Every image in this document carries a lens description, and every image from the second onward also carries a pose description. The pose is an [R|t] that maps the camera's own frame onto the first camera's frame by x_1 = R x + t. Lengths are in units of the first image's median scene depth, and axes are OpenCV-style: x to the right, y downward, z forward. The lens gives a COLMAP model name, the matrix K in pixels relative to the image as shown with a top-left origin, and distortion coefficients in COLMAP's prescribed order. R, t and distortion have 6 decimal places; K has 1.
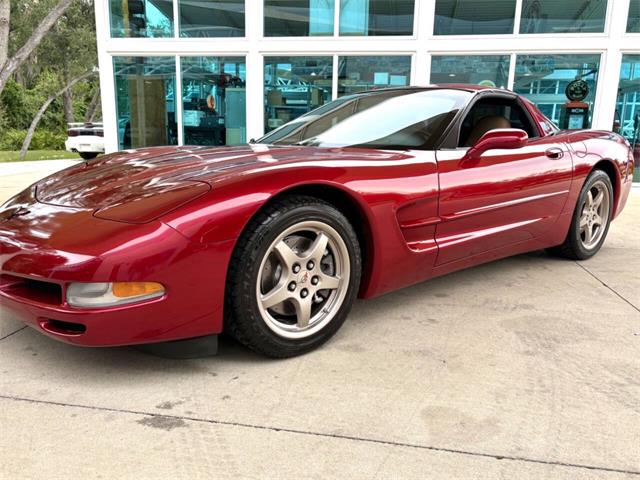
lens RADIAL K [[522.5, 0, 320.0], [0, 522.5, 240.0], [0, 0, 1]] dist [0.037412, -0.010379]
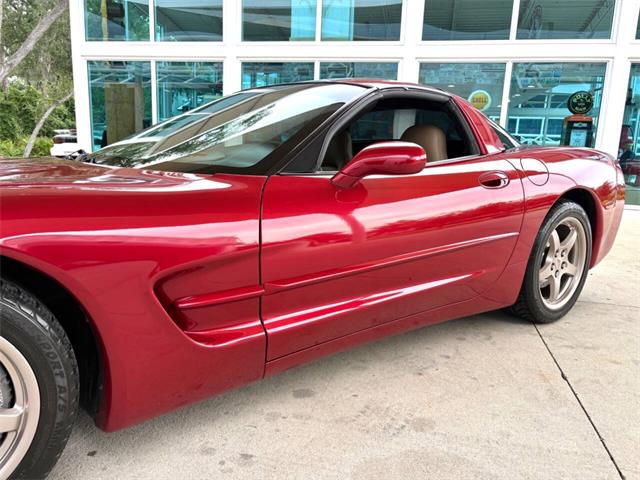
lens RADIAL K [[499.7, 0, 320.0], [0, 499.7, 240.0], [0, 0, 1]] dist [0.021885, 0.007178]
pose [[0.998564, 0.026100, -0.046783, 0.204194], [-0.026676, 0.999576, -0.011714, -0.058614], [0.046458, 0.012945, 0.998836, 0.273573]]
